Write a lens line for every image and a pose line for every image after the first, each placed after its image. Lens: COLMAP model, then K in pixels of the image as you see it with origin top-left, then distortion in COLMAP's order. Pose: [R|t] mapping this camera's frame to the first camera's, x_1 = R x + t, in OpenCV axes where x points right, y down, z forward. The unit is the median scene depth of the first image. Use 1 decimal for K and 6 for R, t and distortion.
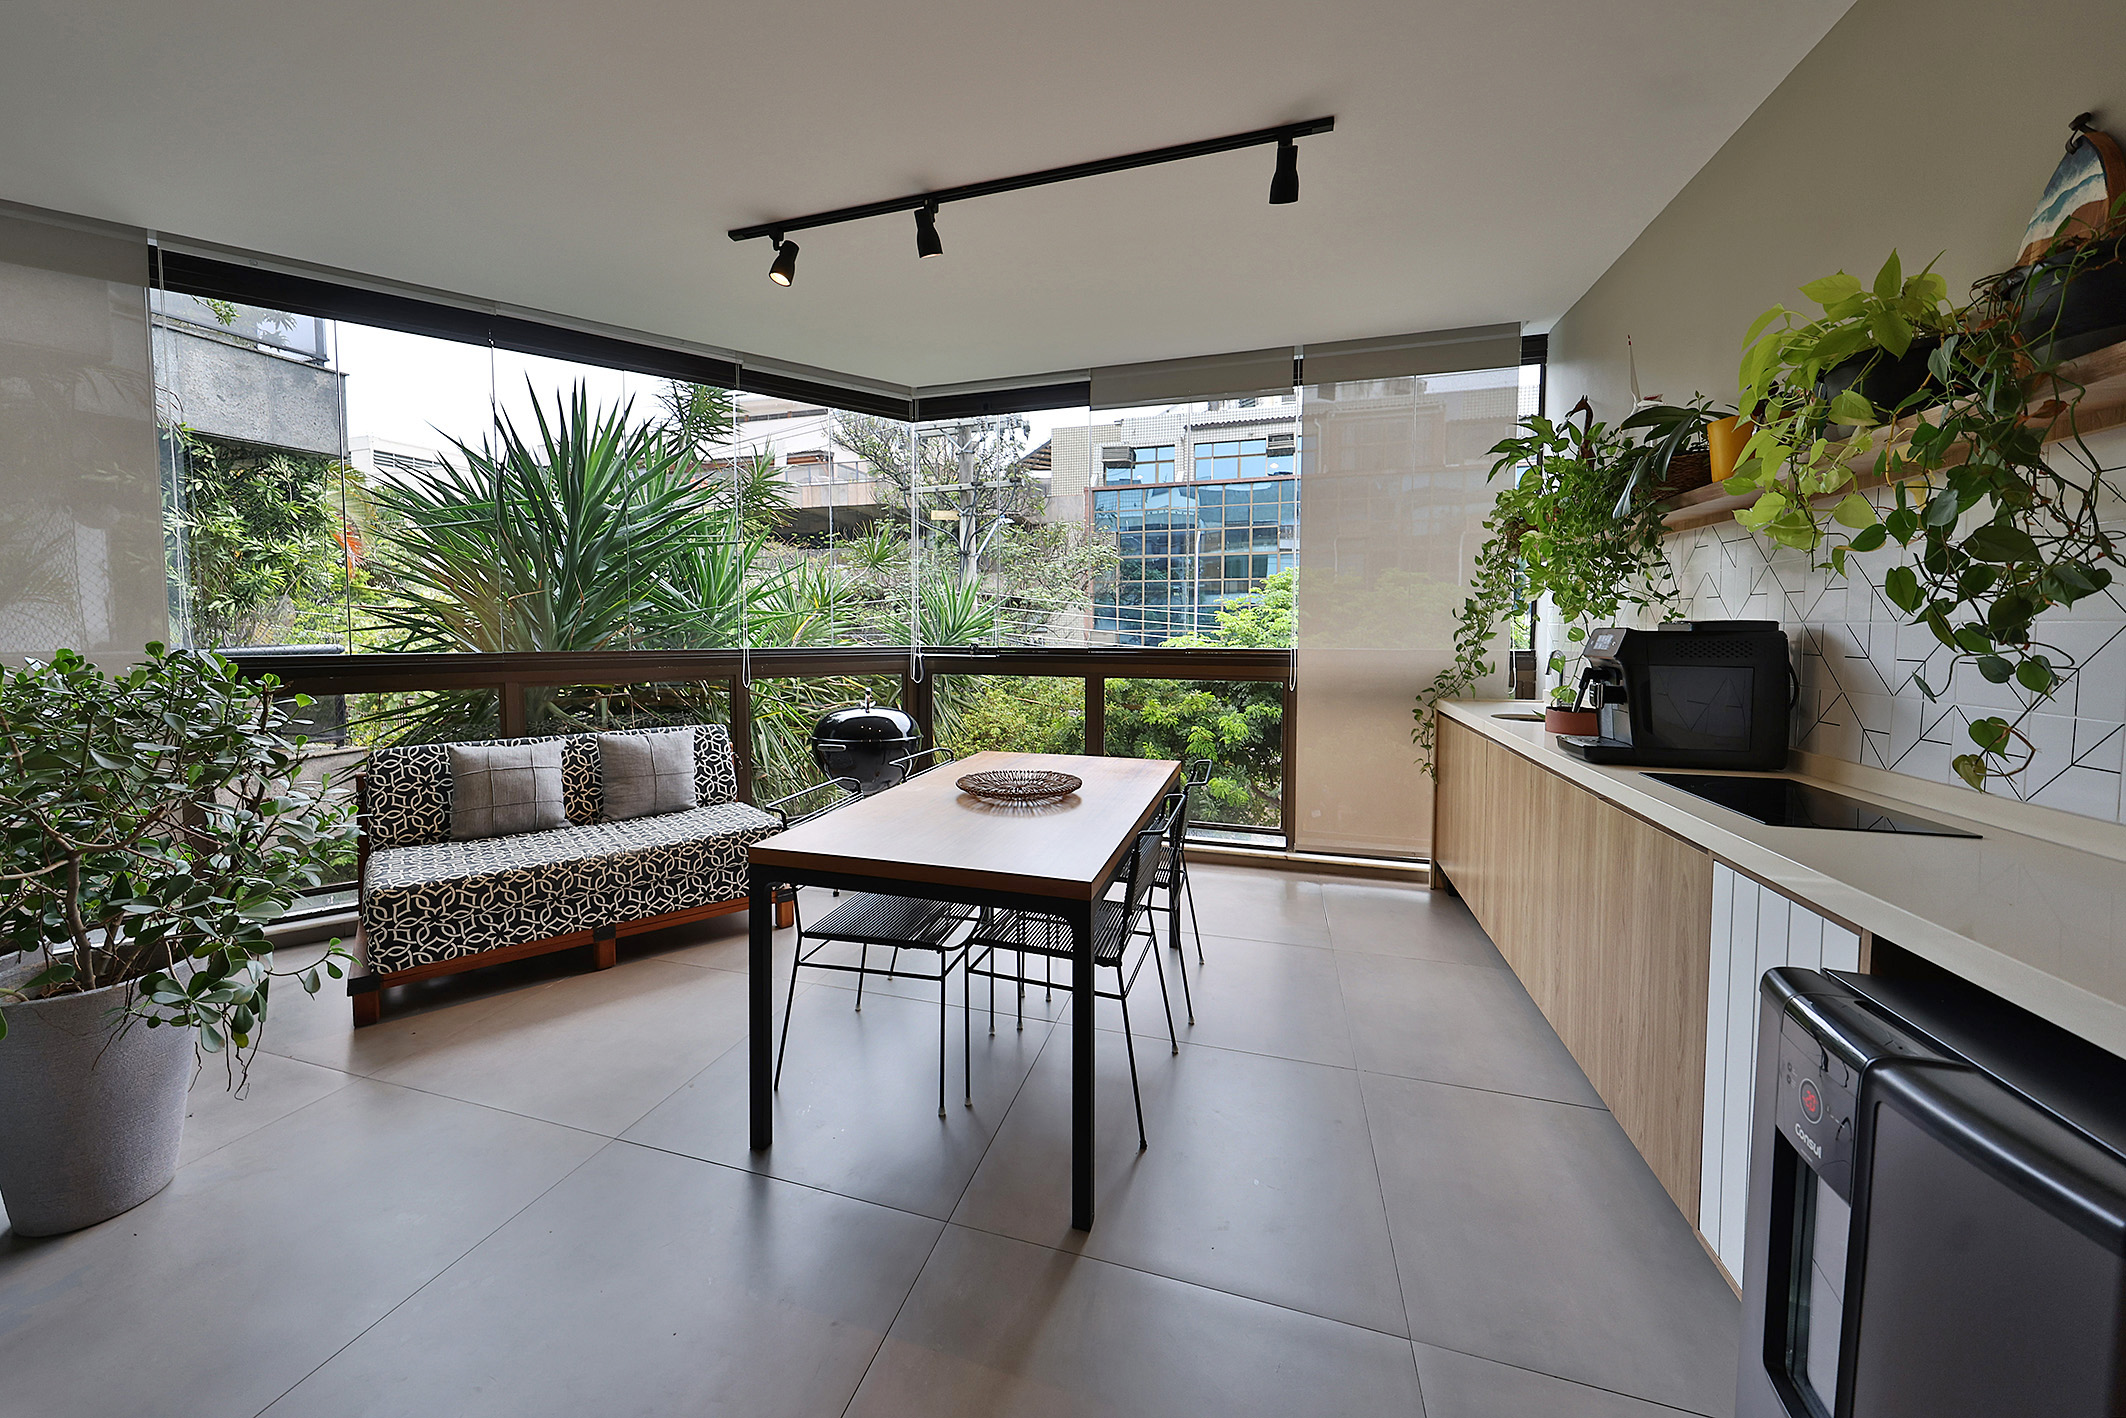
lens RADIAL K [[739.5, 0, 1069.6], [0, 739.5, 700.8], [0, 0, 1]] dist [0.008993, -0.000266]
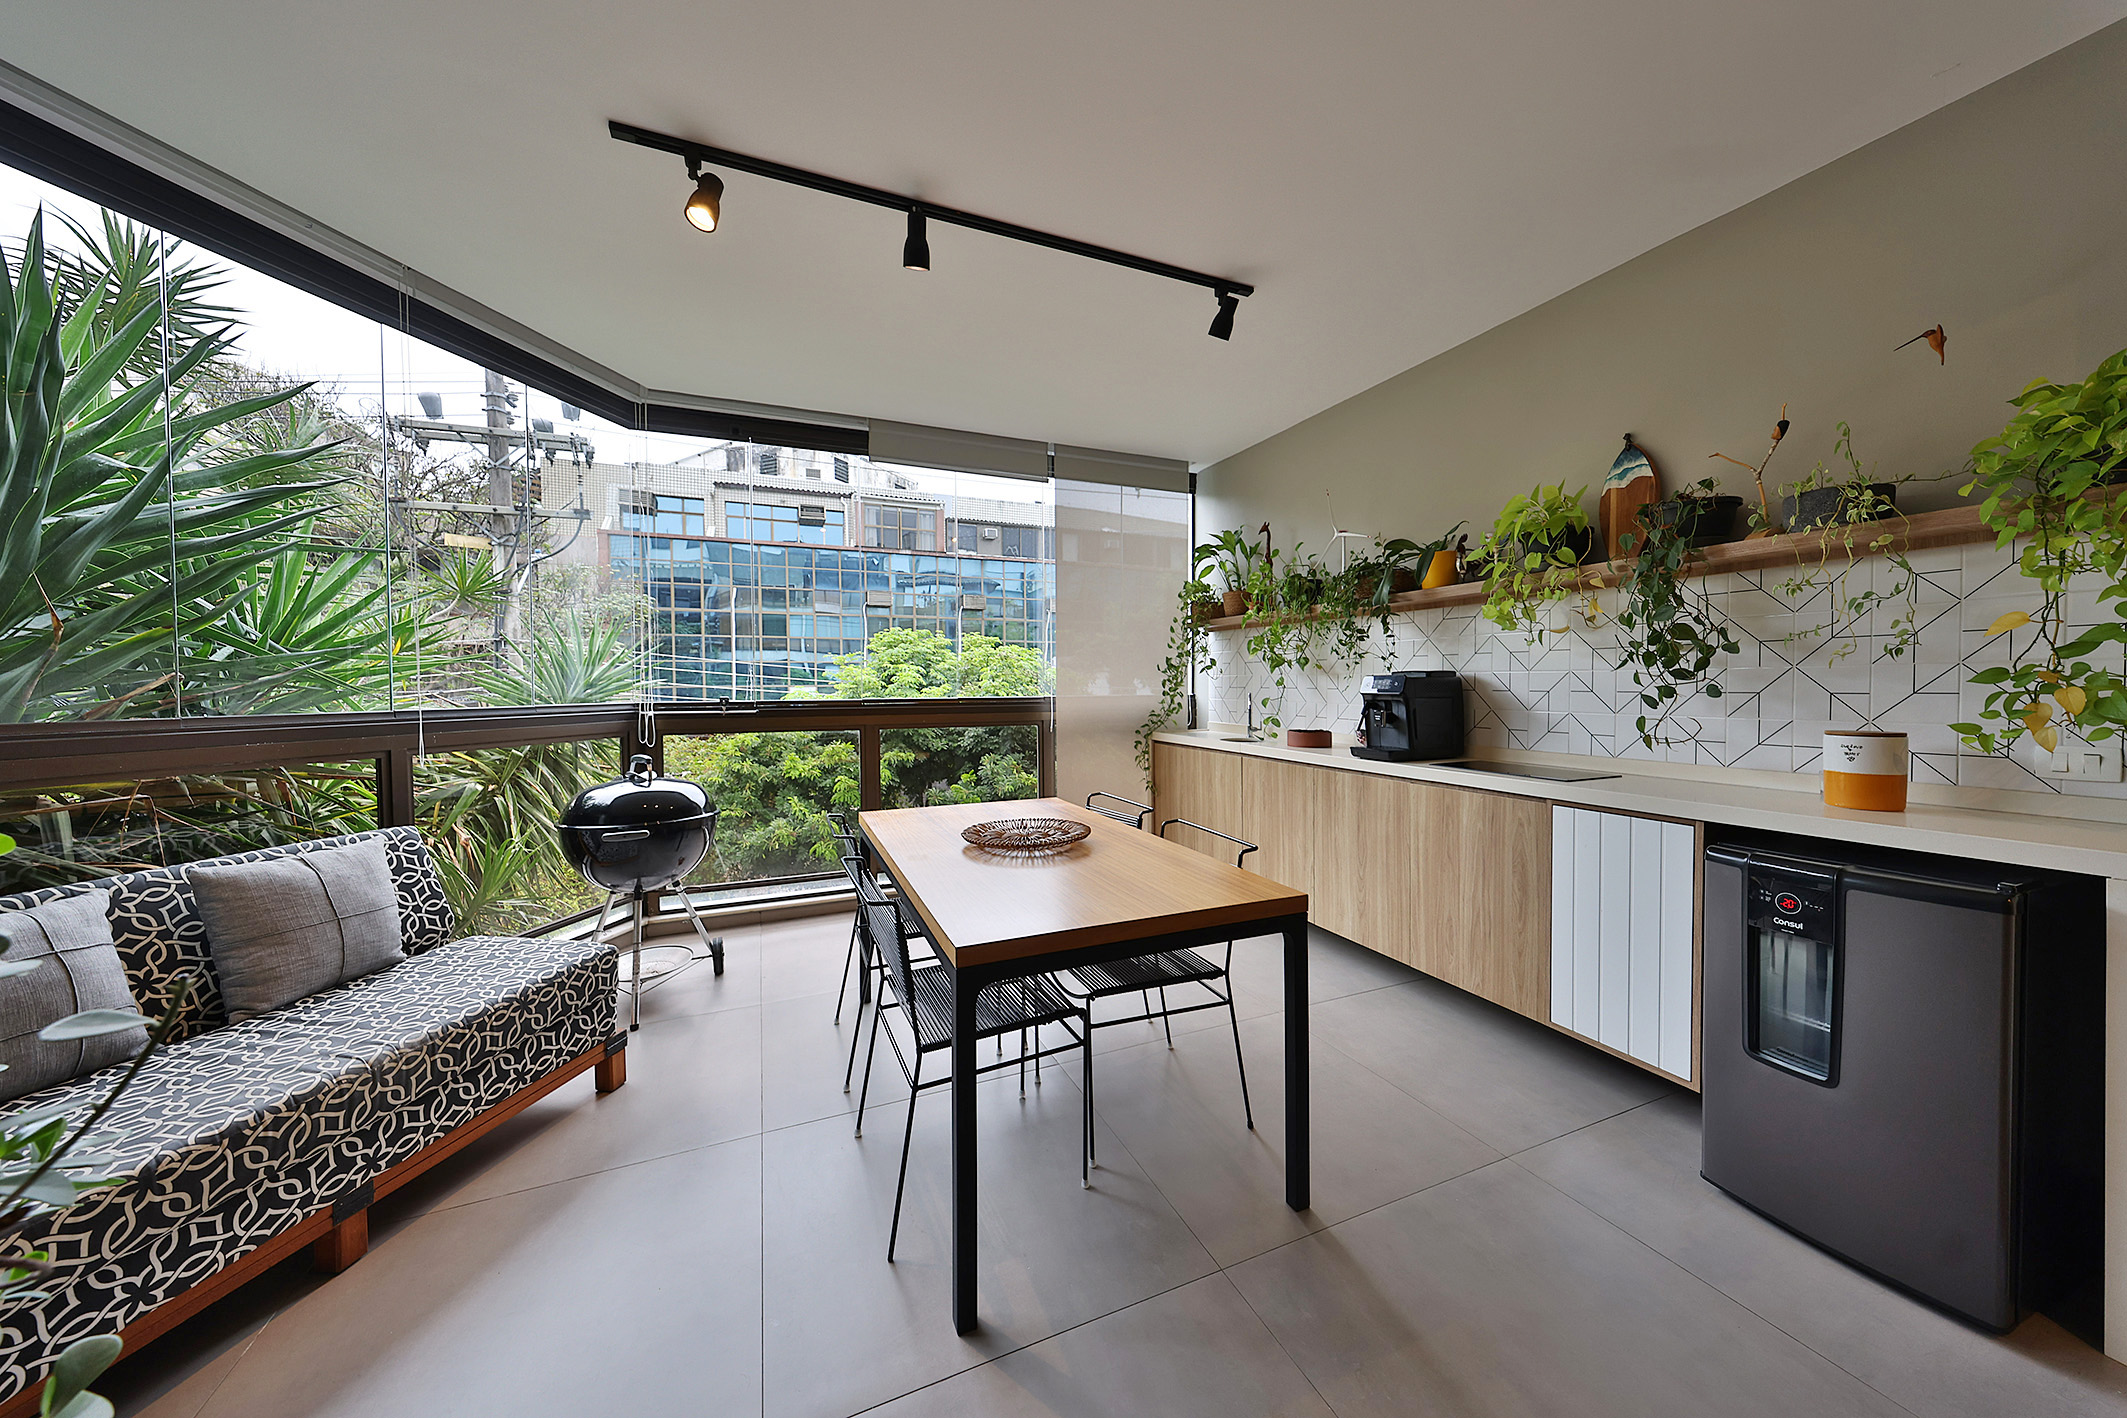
lens RADIAL K [[661.1, 0, 1066.7], [0, 661.1, 727.8], [0, 0, 1]] dist [0.007605, -0.000372]
pose [[0.786908, -0.046537, 0.615314, -0.401532], [0.065558, 0.997814, -0.008375, -0.012069], [-0.613579, 0.046929, 0.788238, 0.190104]]
